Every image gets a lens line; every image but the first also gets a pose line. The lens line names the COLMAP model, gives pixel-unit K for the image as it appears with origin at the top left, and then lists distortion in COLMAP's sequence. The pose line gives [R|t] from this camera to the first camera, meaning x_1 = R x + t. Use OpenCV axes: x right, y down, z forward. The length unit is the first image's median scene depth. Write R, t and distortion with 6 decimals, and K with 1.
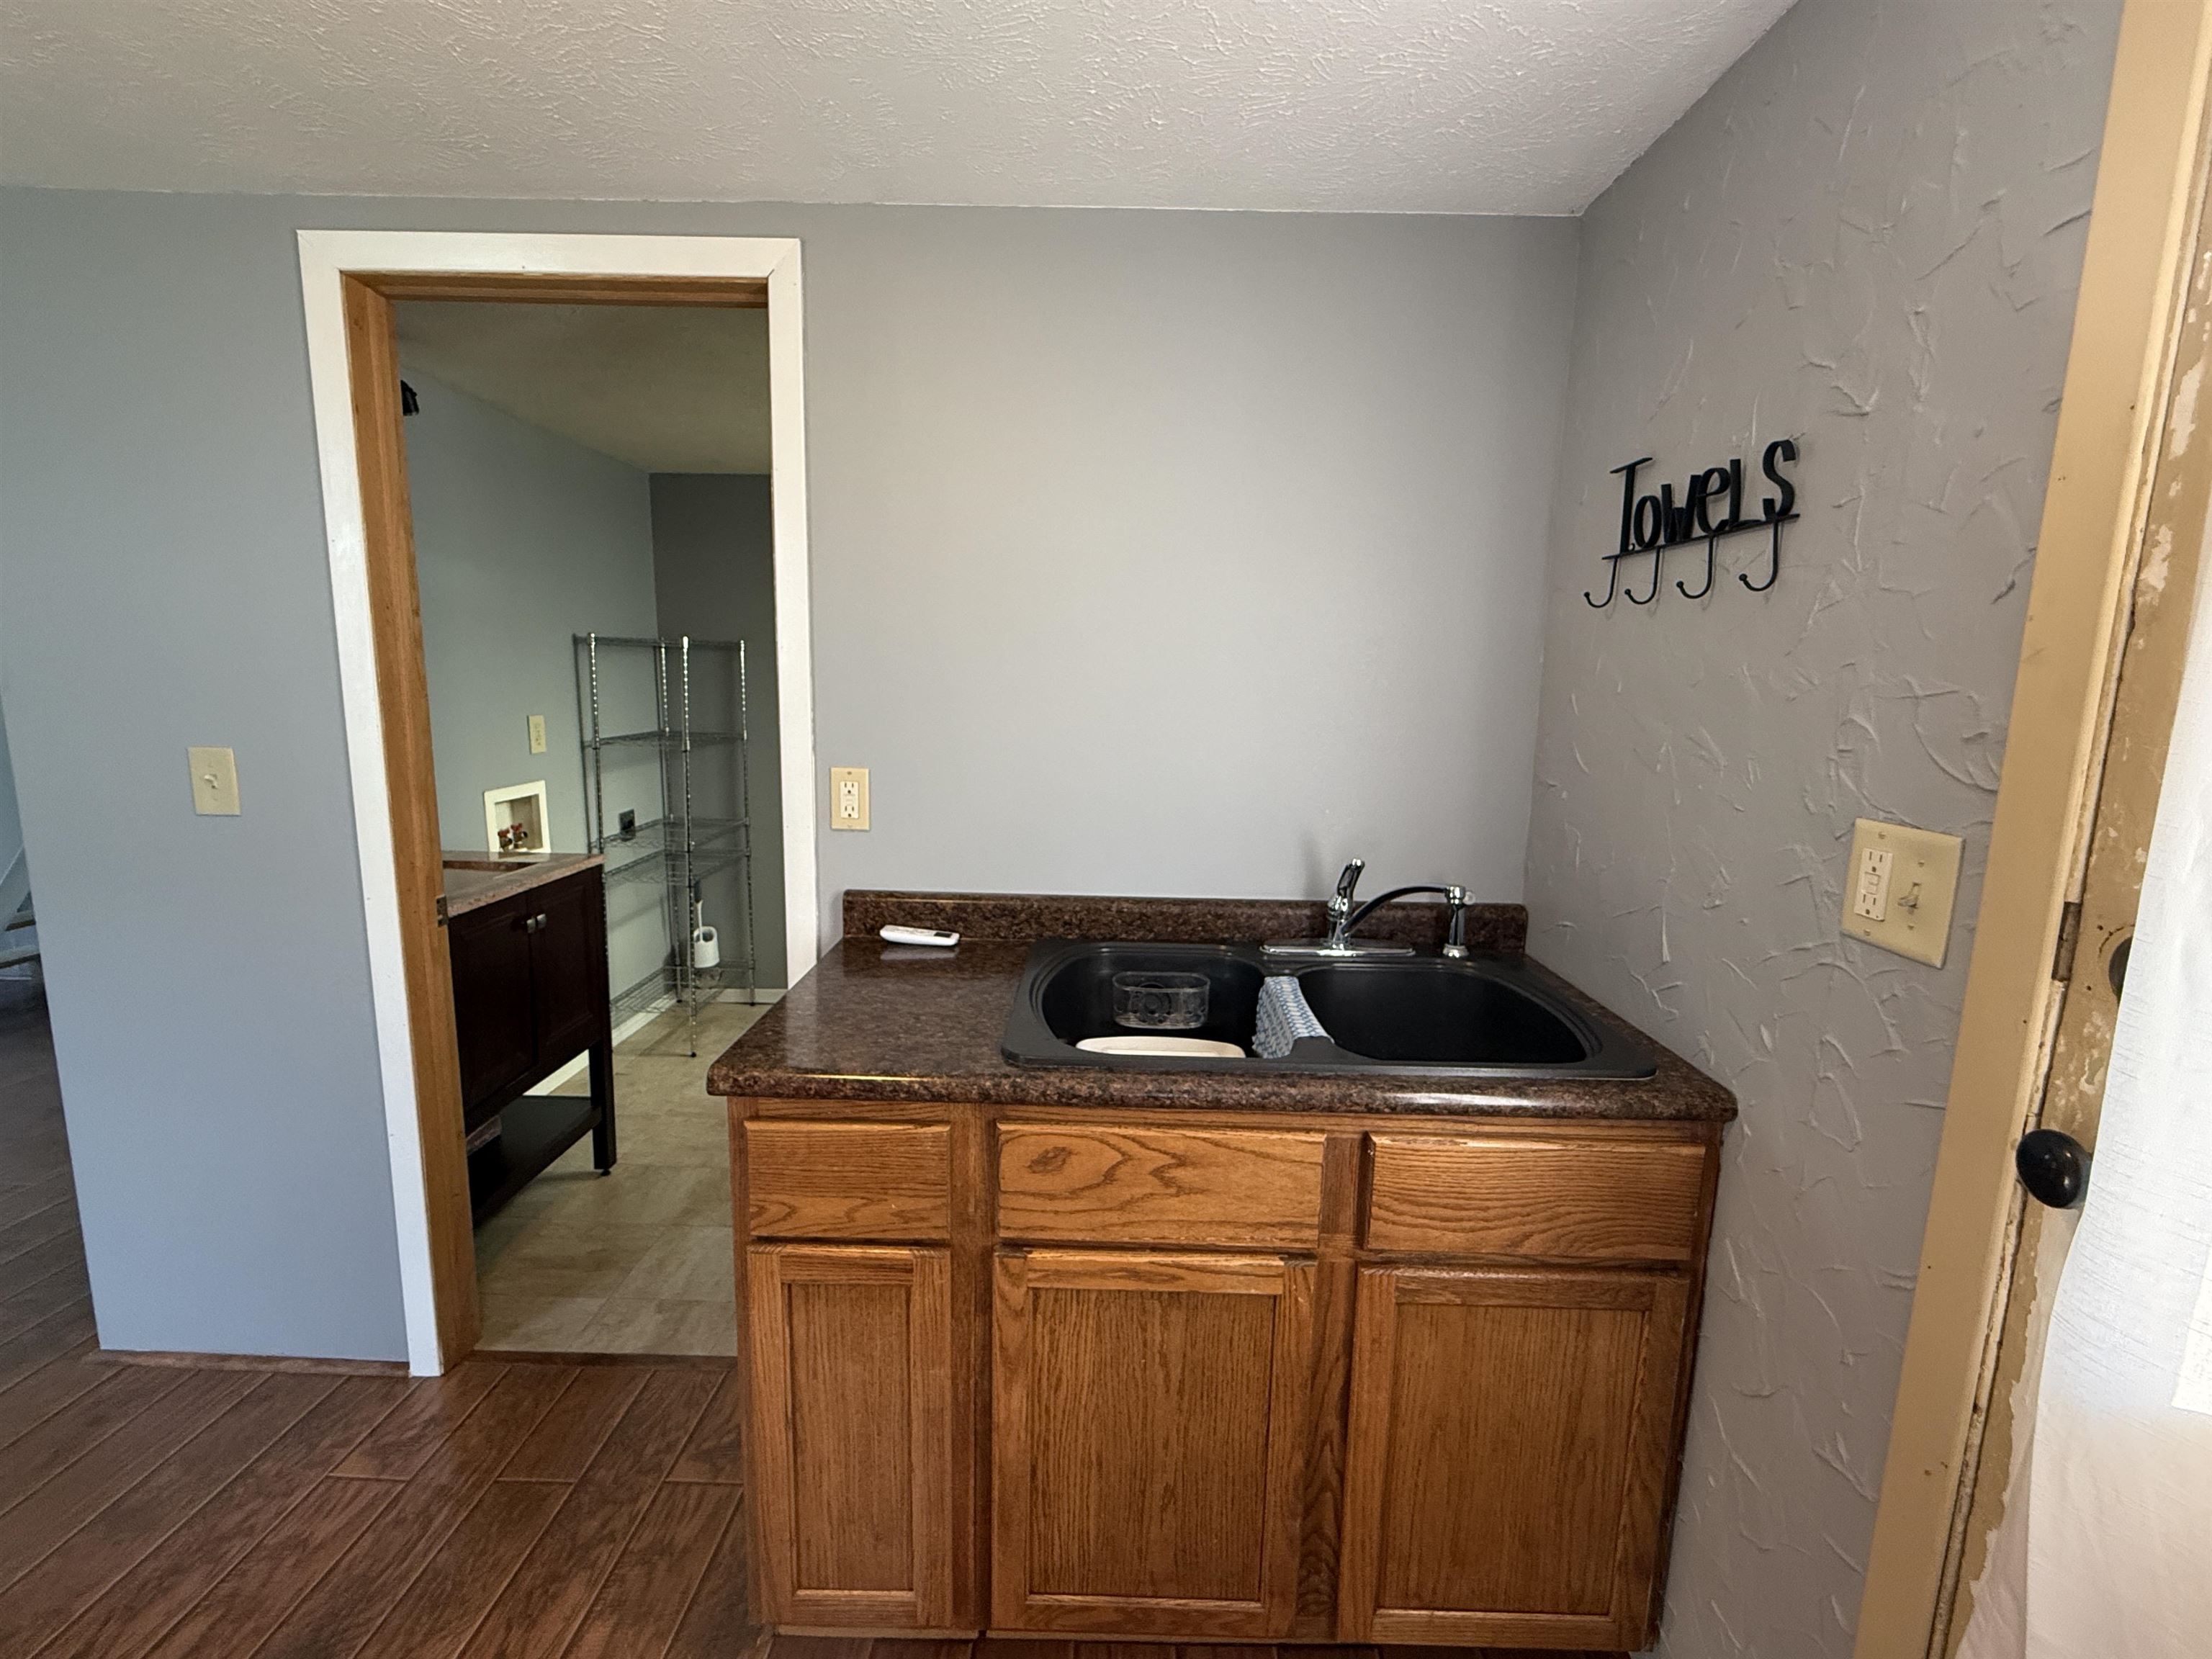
lens RADIAL K [[970.7, 0, 1110.5], [0, 970.7, 826.7], [0, 0, 1]] dist [0.000624, -0.000140]
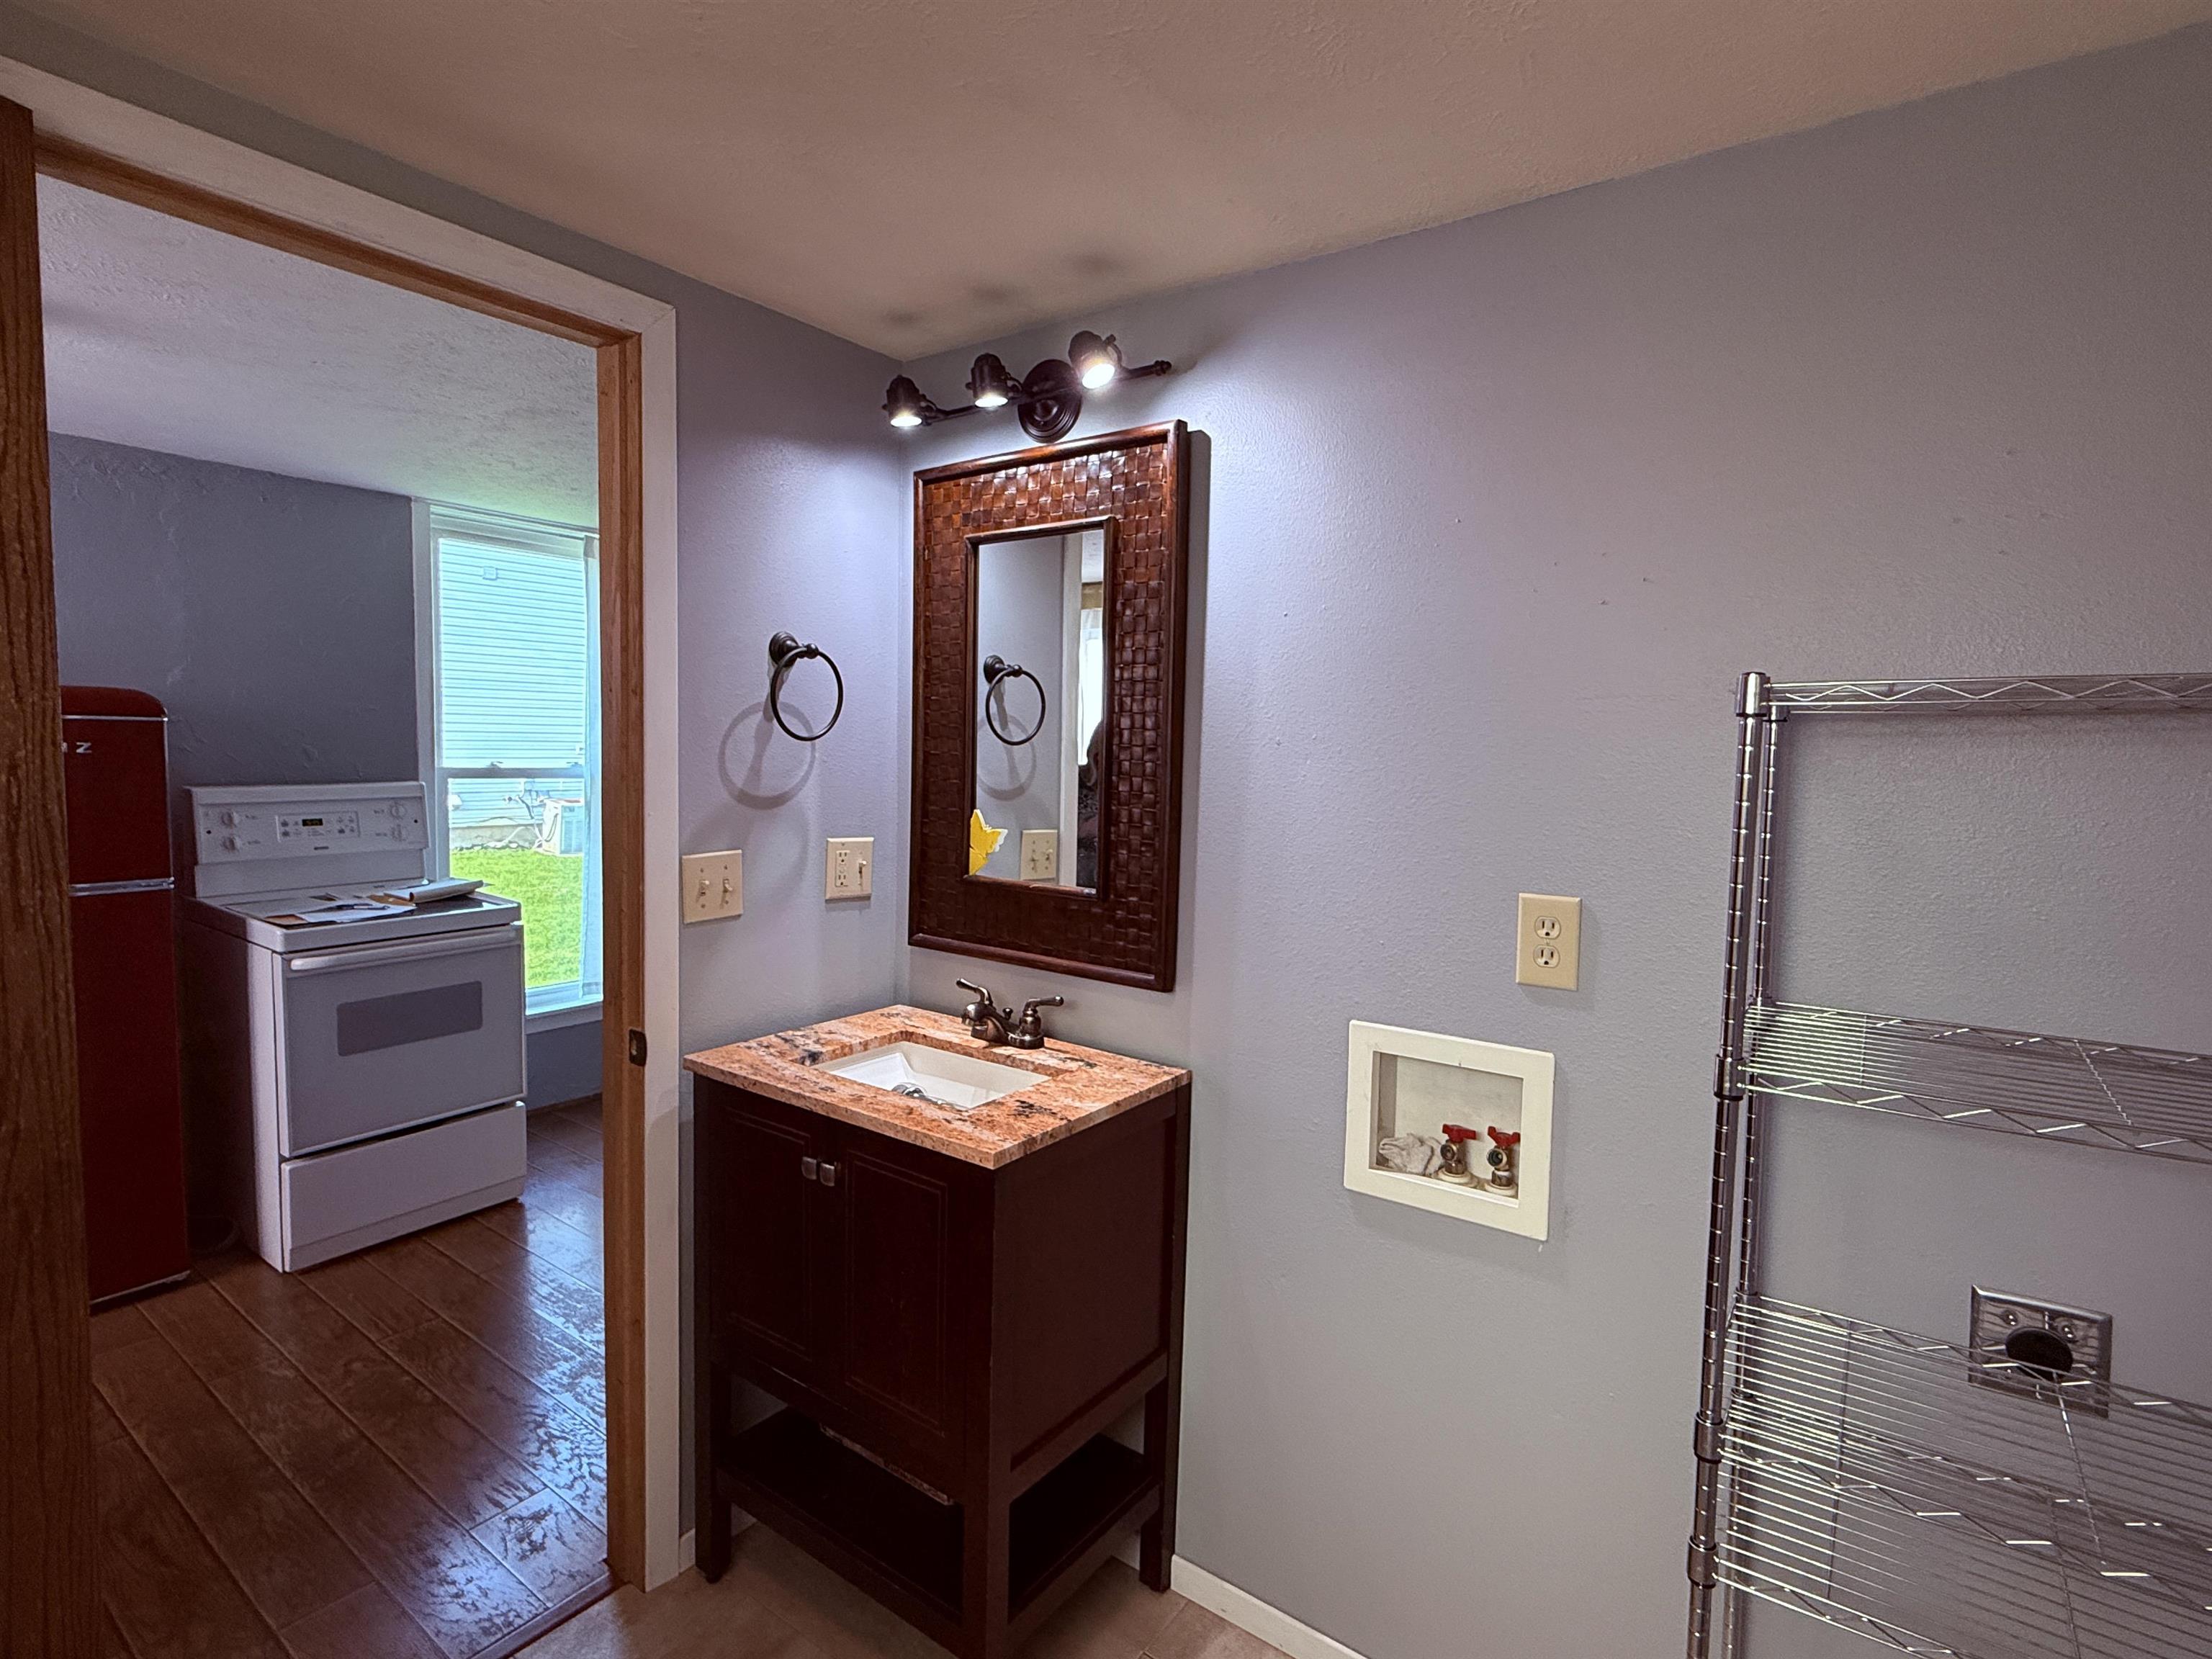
lens RADIAL K [[1116.3, 0, 1098.4], [0, 1116.3, 820.4], [0, 0, 1]] dist [-0.000986, -0.000052]
pose [[-0.575044, 0.021608, -0.817837, -0.078580], [-0.162039, 0.976839, 0.139743, -0.187398], [0.801915, 0.212880, -0.558225, 1.124542]]
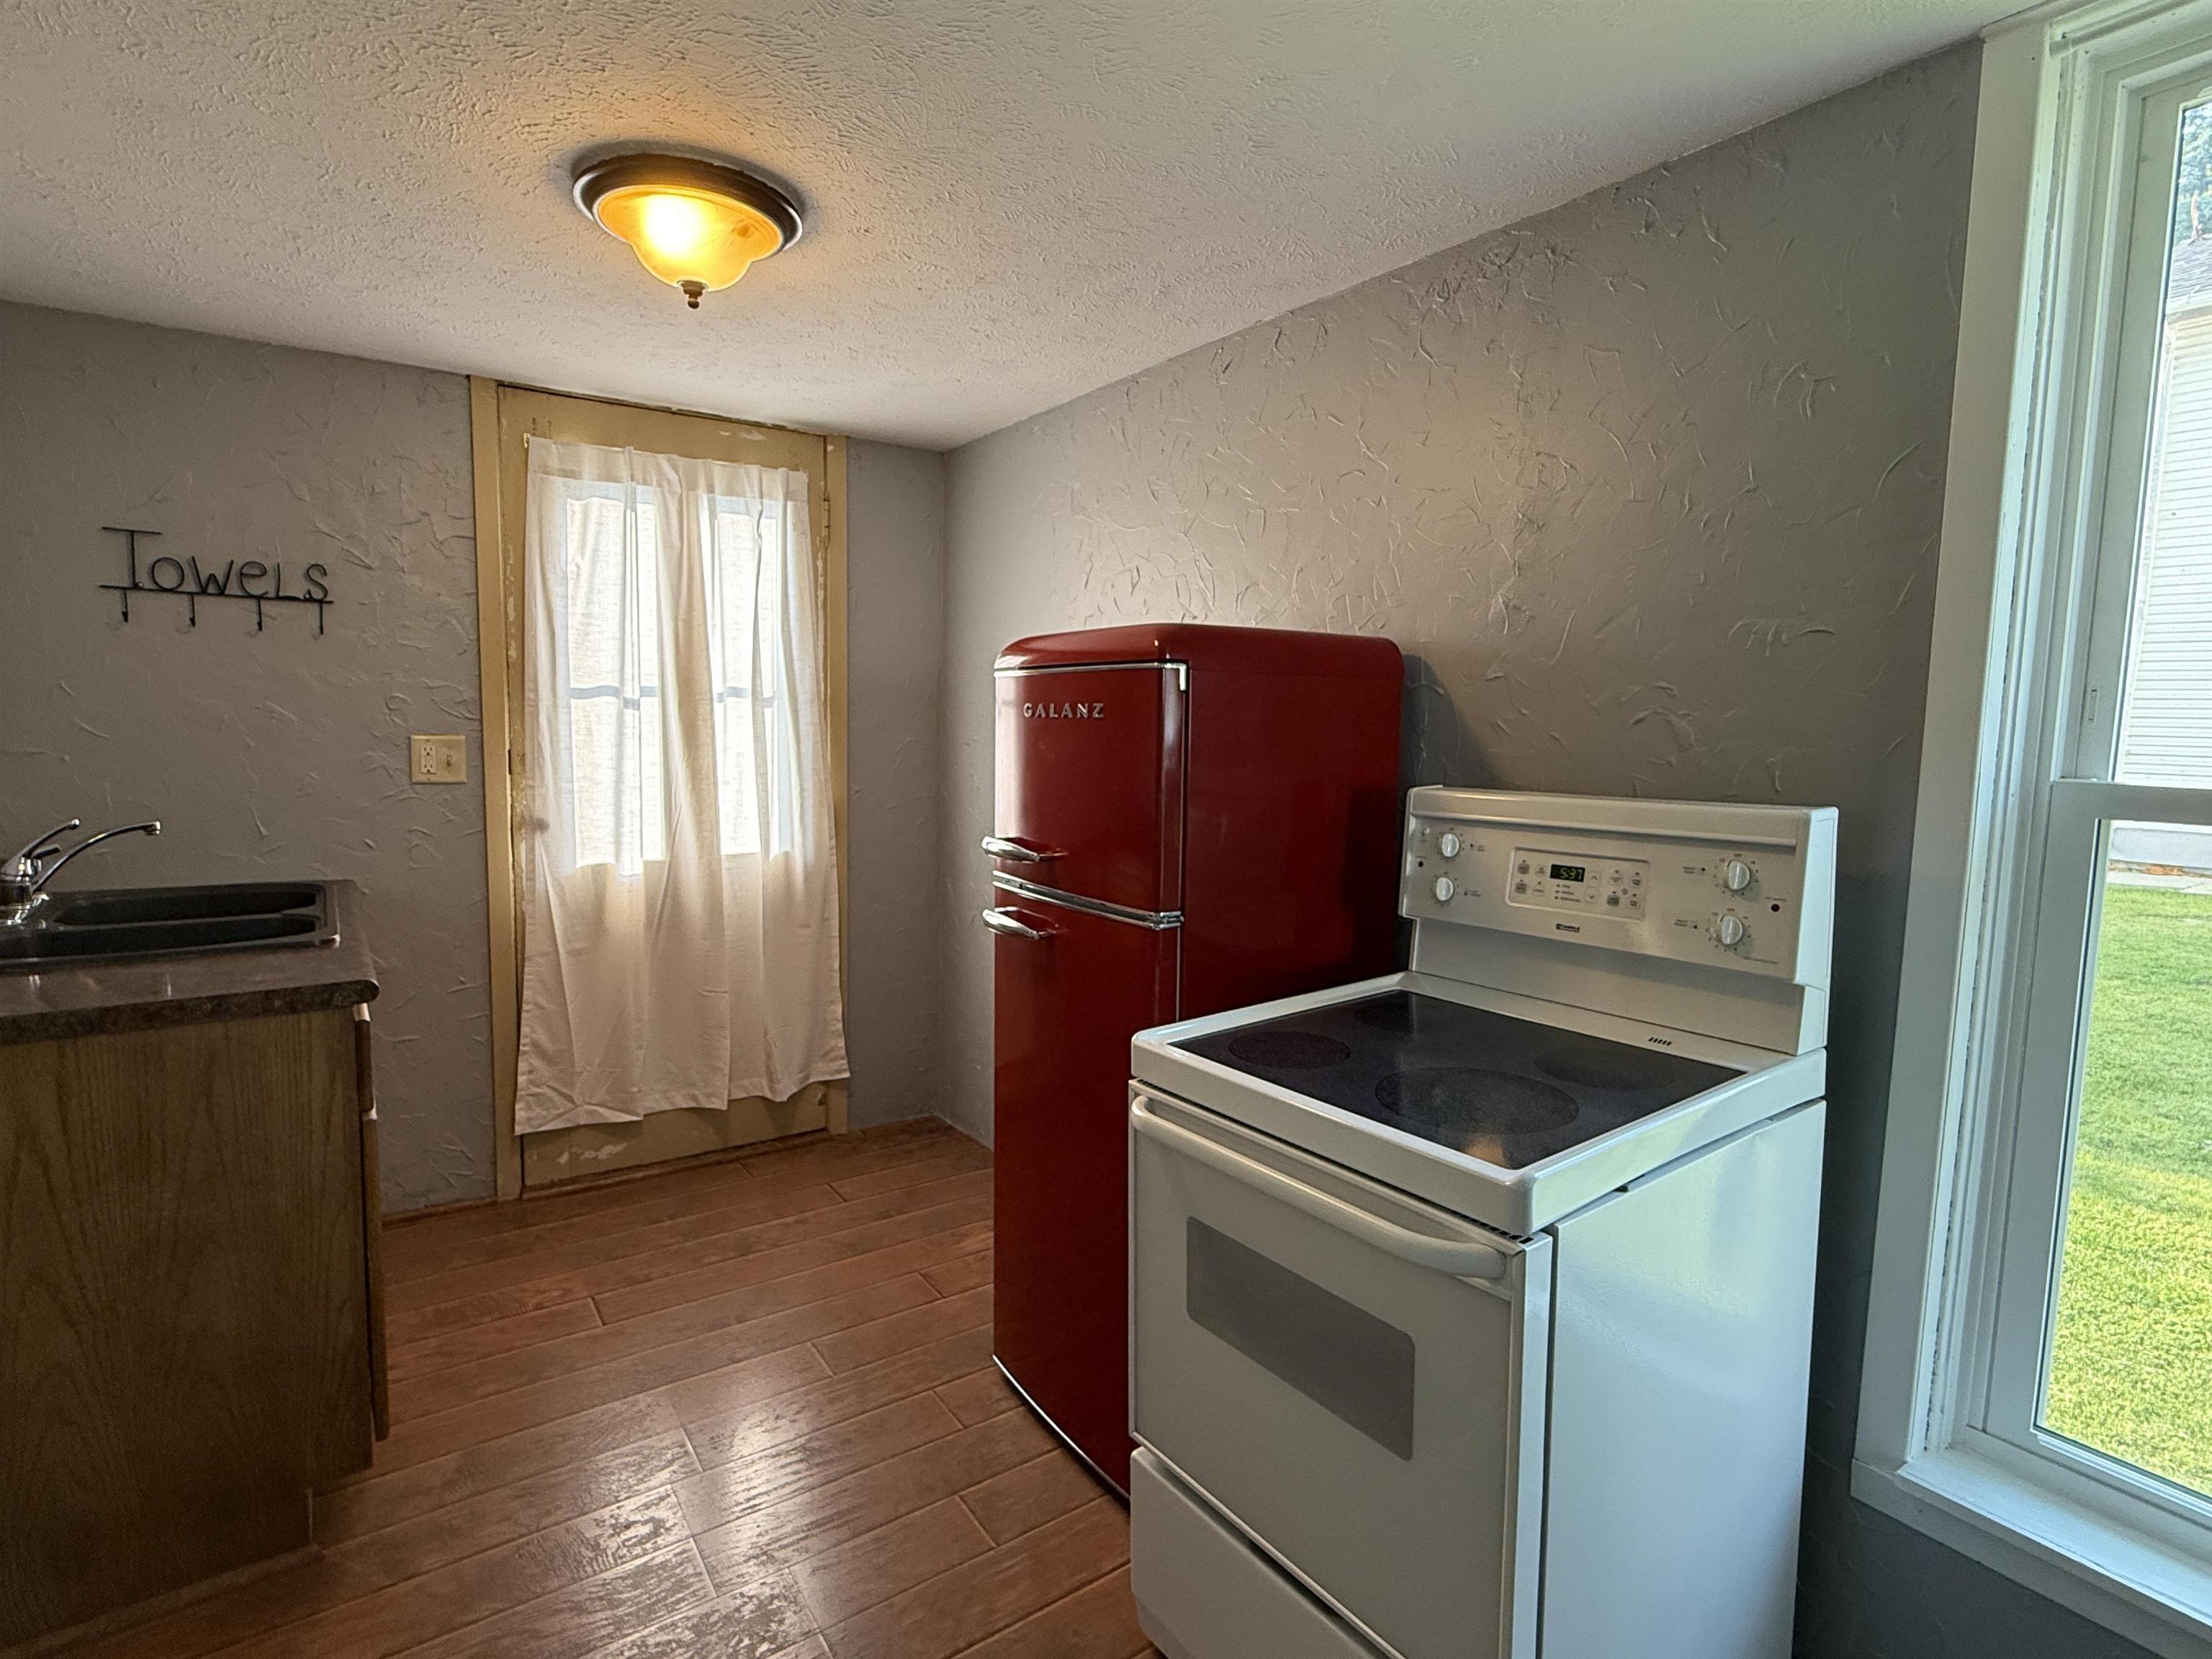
lens RADIAL K [[1116.3, 0, 1099.7], [0, 1116.3, 826.0], [0, 0, 1]] dist [-0.000986, -0.000052]
pose [[-0.583393, -0.111358, 0.804519, -0.814776], [0.095189, 0.974355, 0.203892, -0.062405], [-0.806592, 0.195530, -0.557832, 0.383826]]
